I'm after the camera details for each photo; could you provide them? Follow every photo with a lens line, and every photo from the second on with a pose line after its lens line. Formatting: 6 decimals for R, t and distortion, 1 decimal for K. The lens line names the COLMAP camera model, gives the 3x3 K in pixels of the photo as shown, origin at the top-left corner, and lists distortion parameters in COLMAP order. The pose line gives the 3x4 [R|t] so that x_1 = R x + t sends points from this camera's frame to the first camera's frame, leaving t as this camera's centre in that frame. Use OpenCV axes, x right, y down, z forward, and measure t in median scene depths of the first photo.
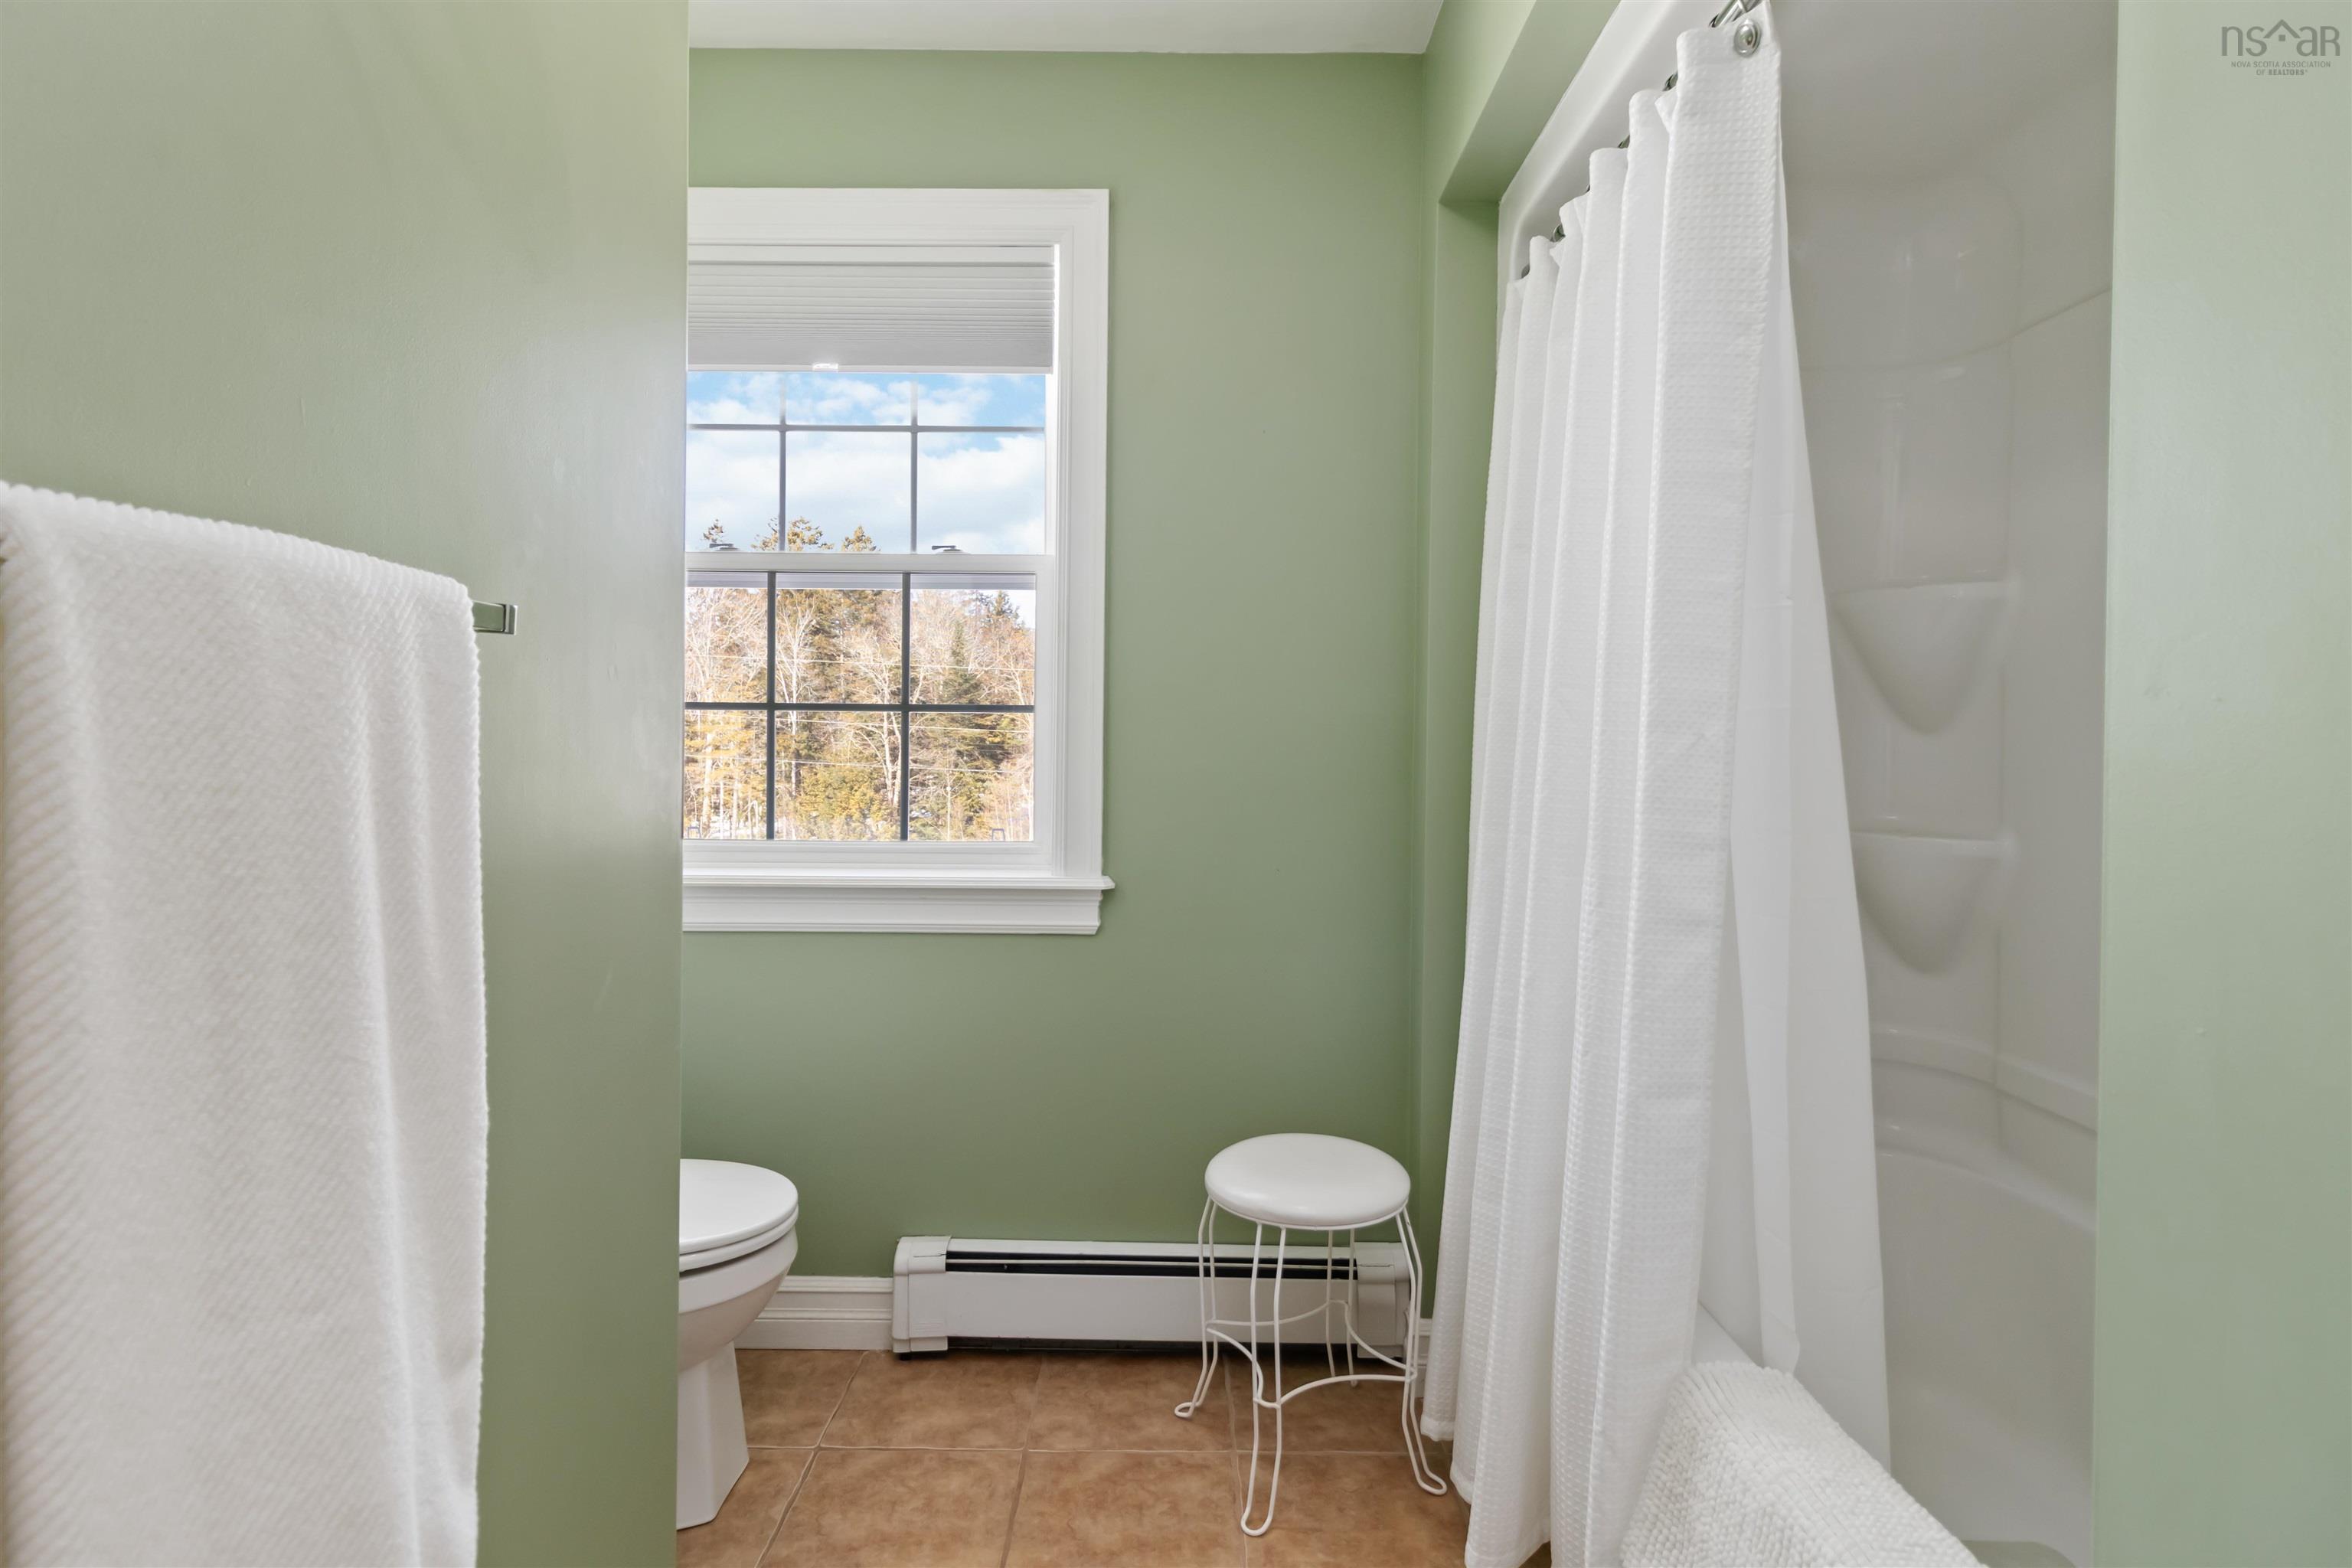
lens RADIAL K [[1157.5, 0, 1169.2], [0, 1157.5, 746.4], [0, 0, 1]] dist [0.004514, 0.000700]
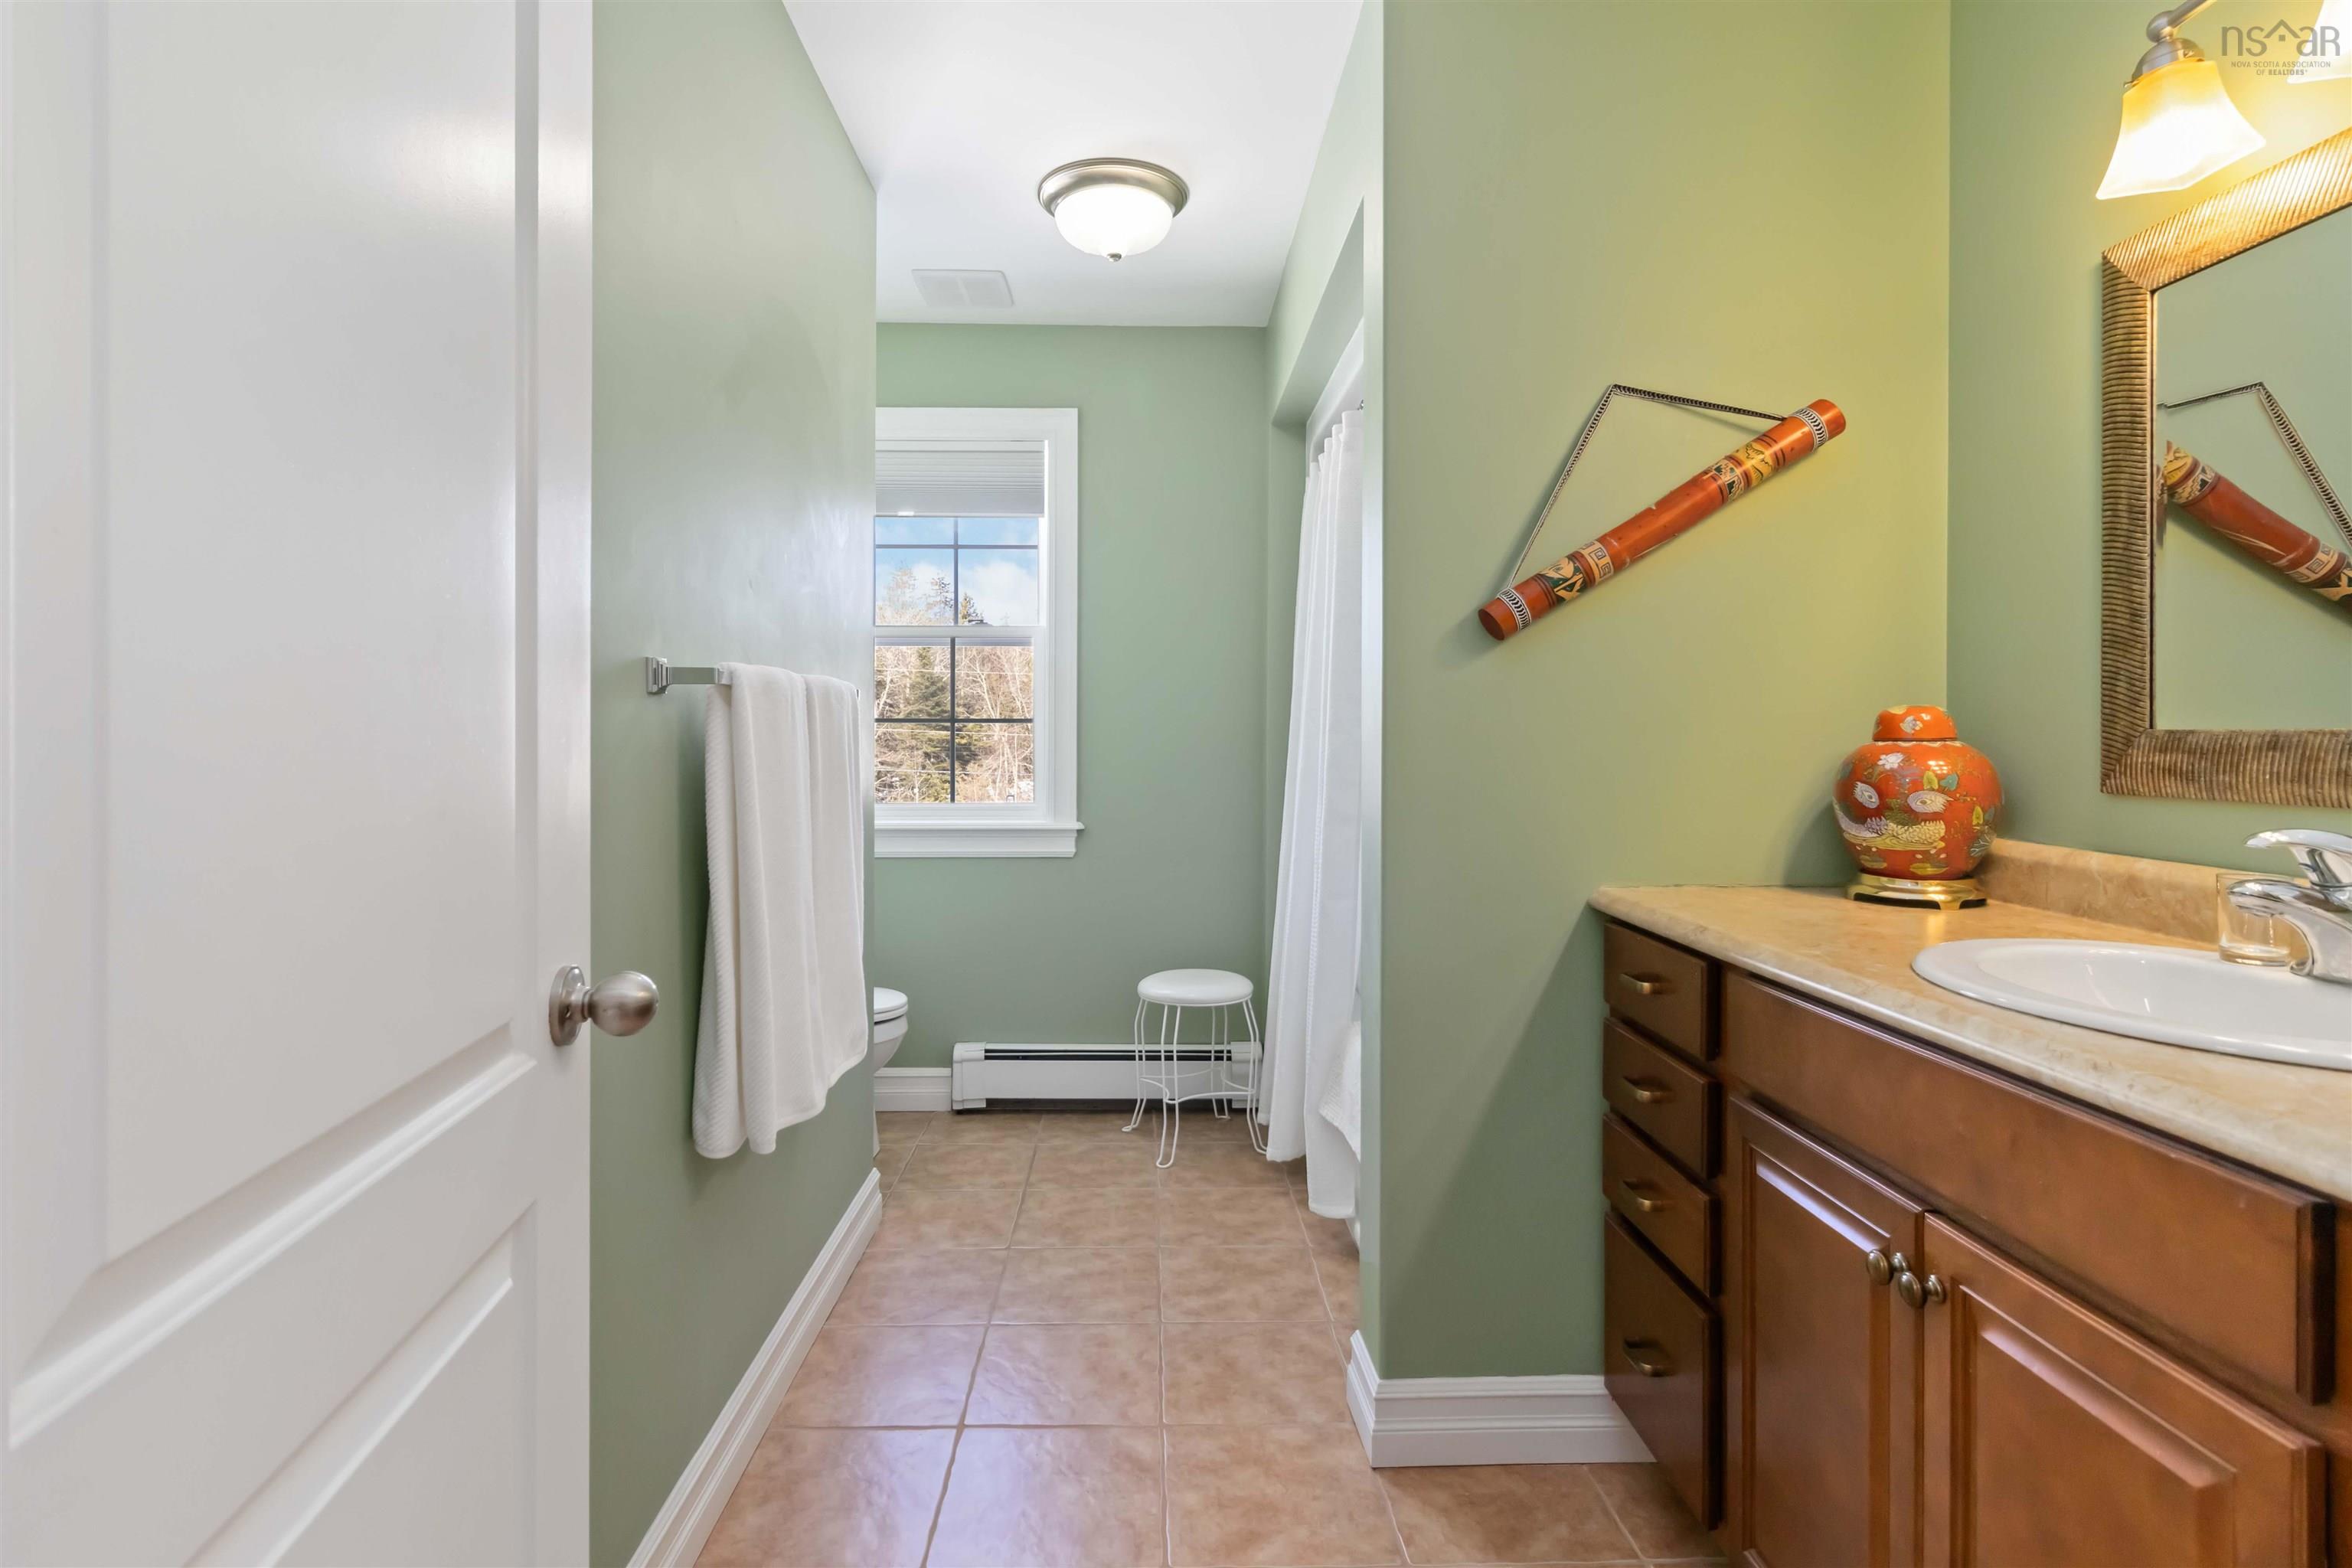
lens RADIAL K [[1157.5, 0, 1169.2], [0, 1157.5, 746.4], [0, 0, 1]] dist [0.004514, 0.000700]
pose [[0.999521, -0.007101, 0.030119, 0.026238], [0.007111, 0.999975, -0.000235, 0.003111], [-0.030117, 0.000449, 0.999546, -0.678175]]
